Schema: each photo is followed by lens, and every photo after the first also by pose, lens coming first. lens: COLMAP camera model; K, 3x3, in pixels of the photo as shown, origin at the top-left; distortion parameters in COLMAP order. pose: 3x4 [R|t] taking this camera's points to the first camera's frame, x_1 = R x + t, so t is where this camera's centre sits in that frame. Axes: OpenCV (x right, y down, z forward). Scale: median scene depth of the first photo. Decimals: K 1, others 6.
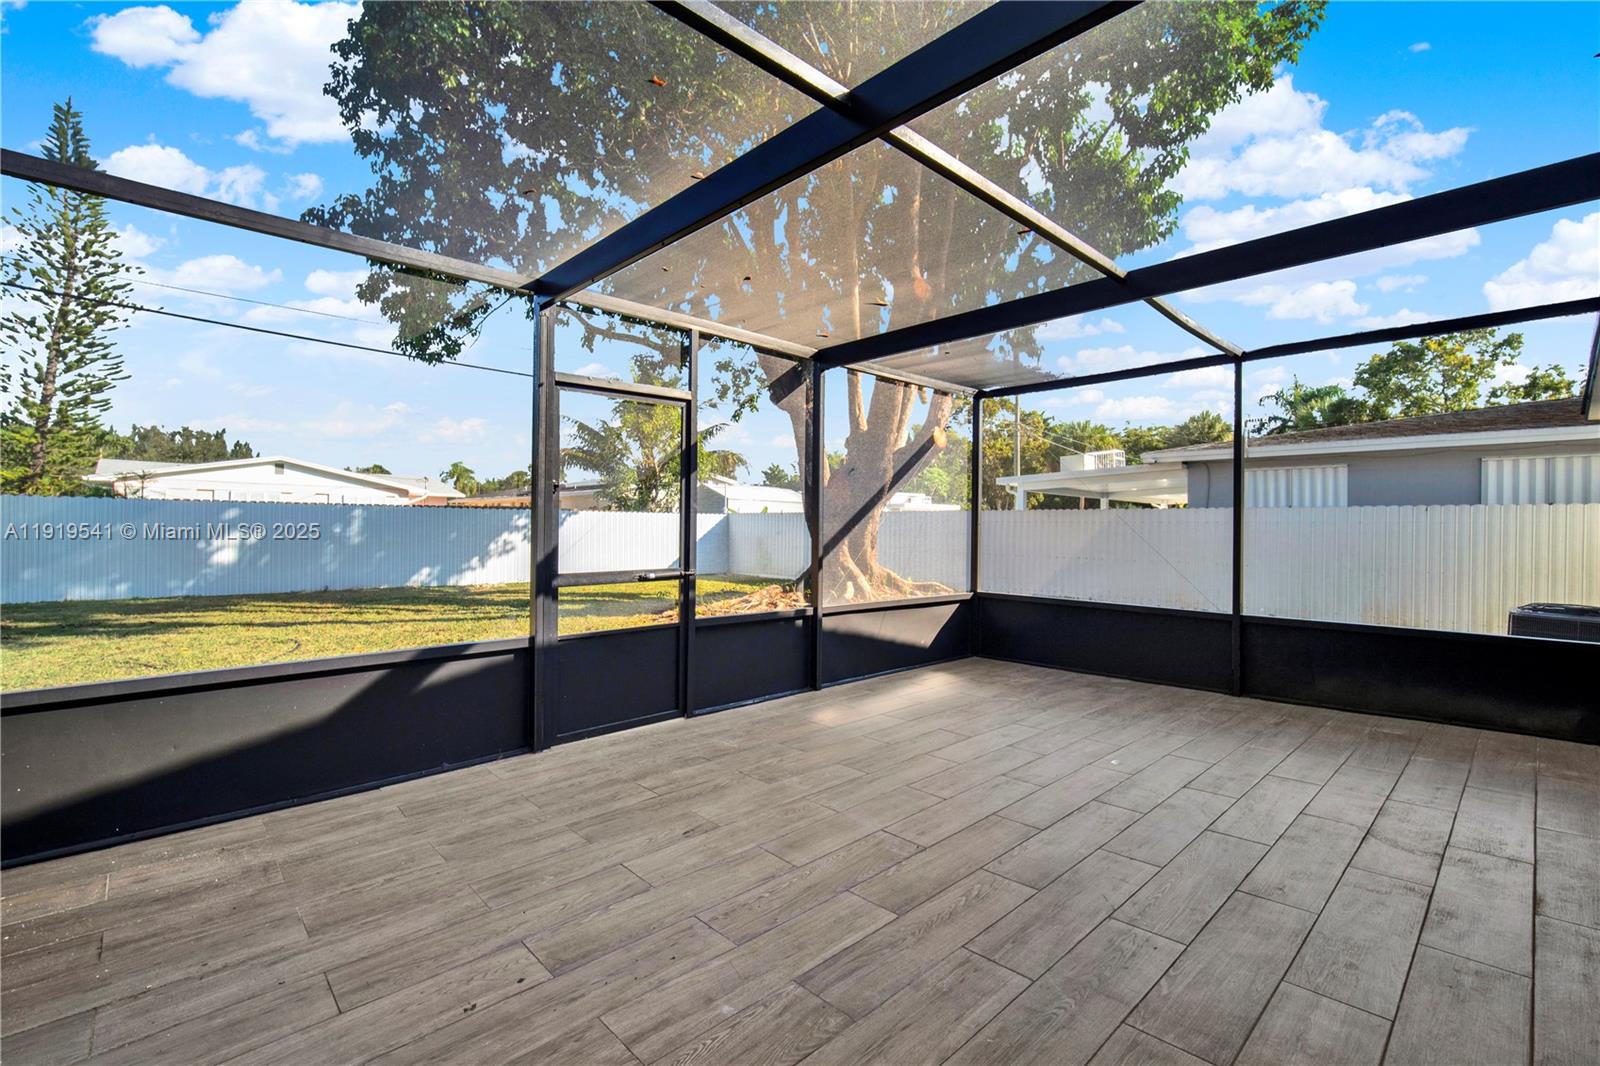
lens RADIAL K [[709.1, 0, 800.0], [0, 709.1, 525.2], [0, 0, 1]] dist [-0.011407, -0.000303]
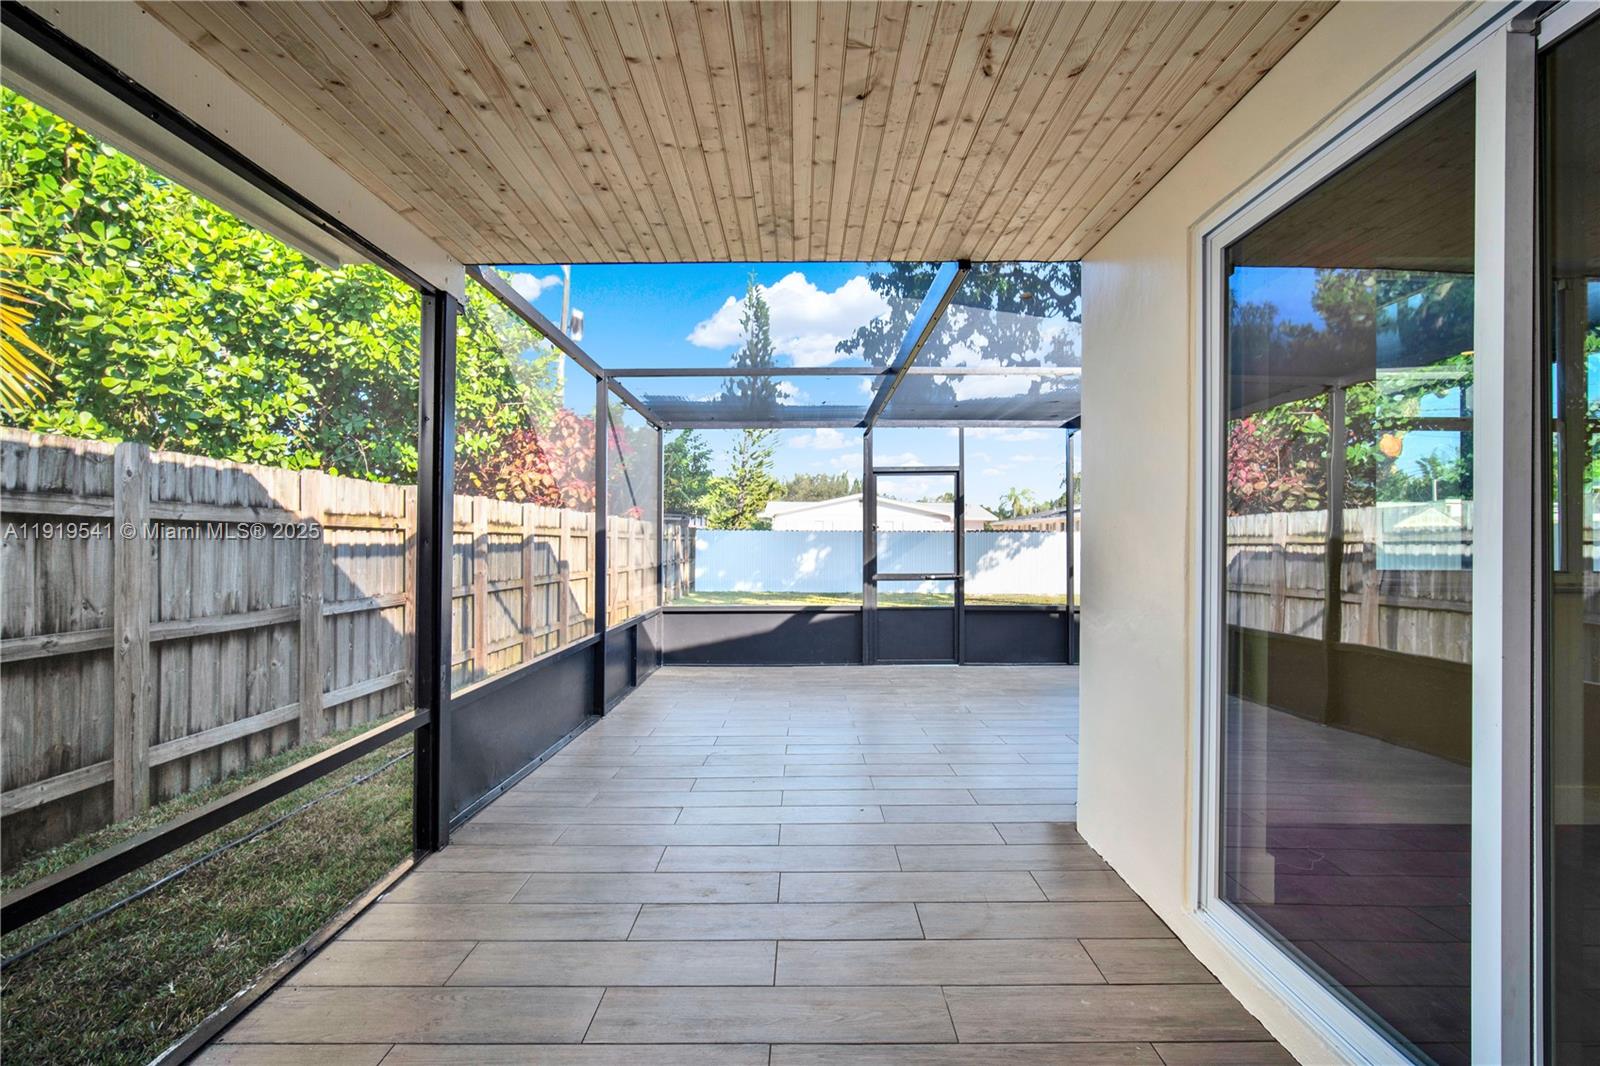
lens RADIAL K [[713.5, 0, 796.2], [0, 713.5, 543.8], [0, 0, 1]] dist [-0.004014, 0.000803]
pose [[0.721597, -0.005286, -0.692293, 0.698937], [0.005951, 0.999981, -0.001432, -0.006929], [0.692288, -0.003087, 0.721615, -0.436763]]
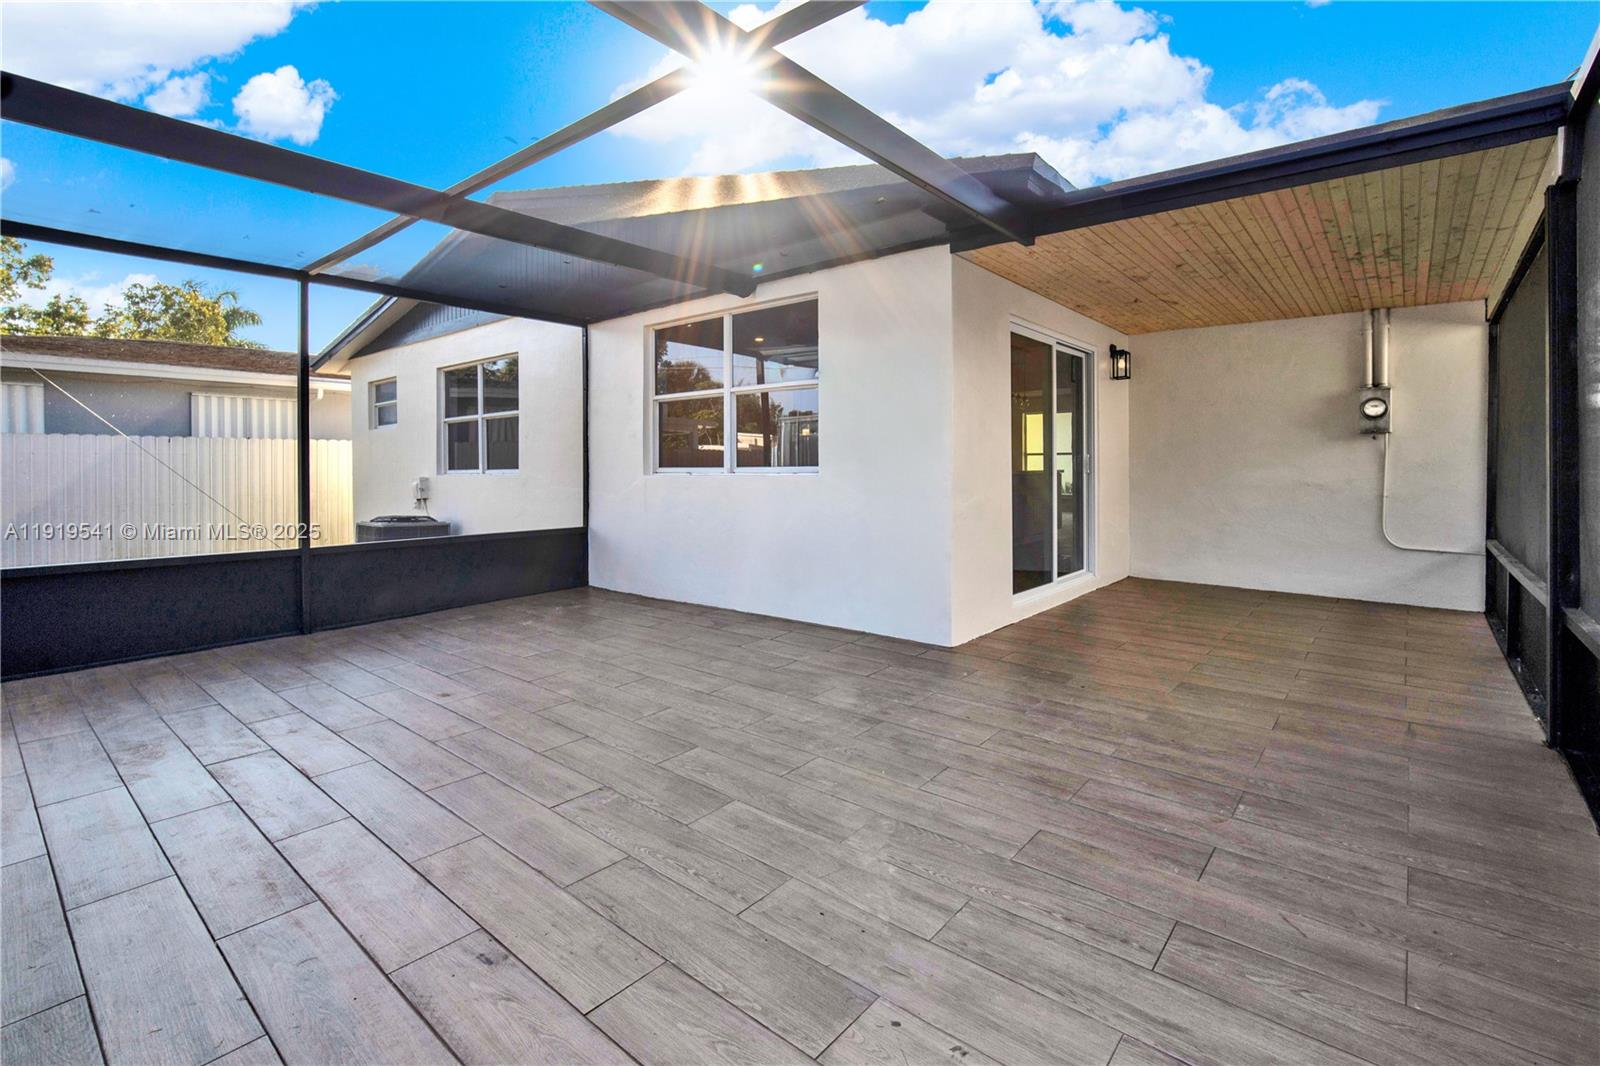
lens RADIAL K [[739.7, 0, 800.6], [0, 739.7, 466.1], [0, 0, 1]] dist [0.000952, 0.000374]
pose [[-0.120505, -0.009672, 0.992666, -0.502494], [-0.000170, 0.999953, 0.009722, 0.004886], [-0.992713, 0.001003, -0.120501, 0.503625]]
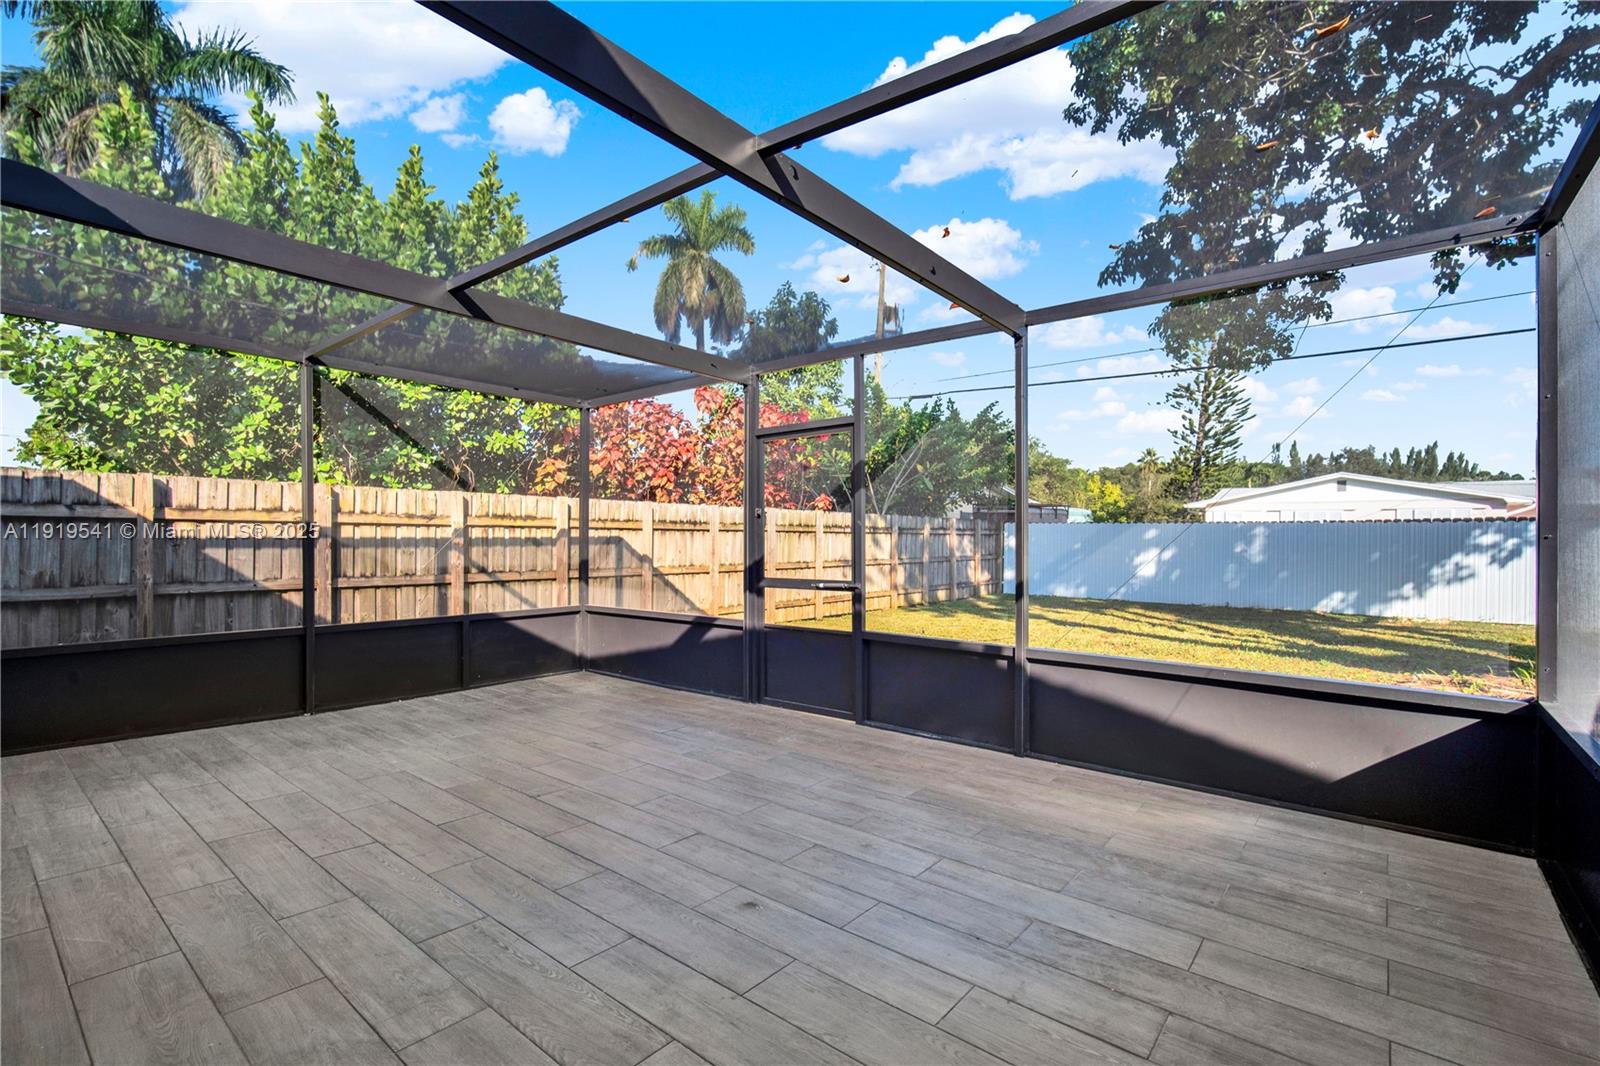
lens RADIAL K [[713.5, 0, 796.2], [0, 713.5, 543.8], [0, 0, 1]] dist [-0.004014, 0.000803]
pose [[0.125088, -0.000052, -0.992146, 0.878632], [-0.000722, 1.000000, -0.000144, 0.002978], [0.992145, 0.000734, 0.125088, 0.766147]]
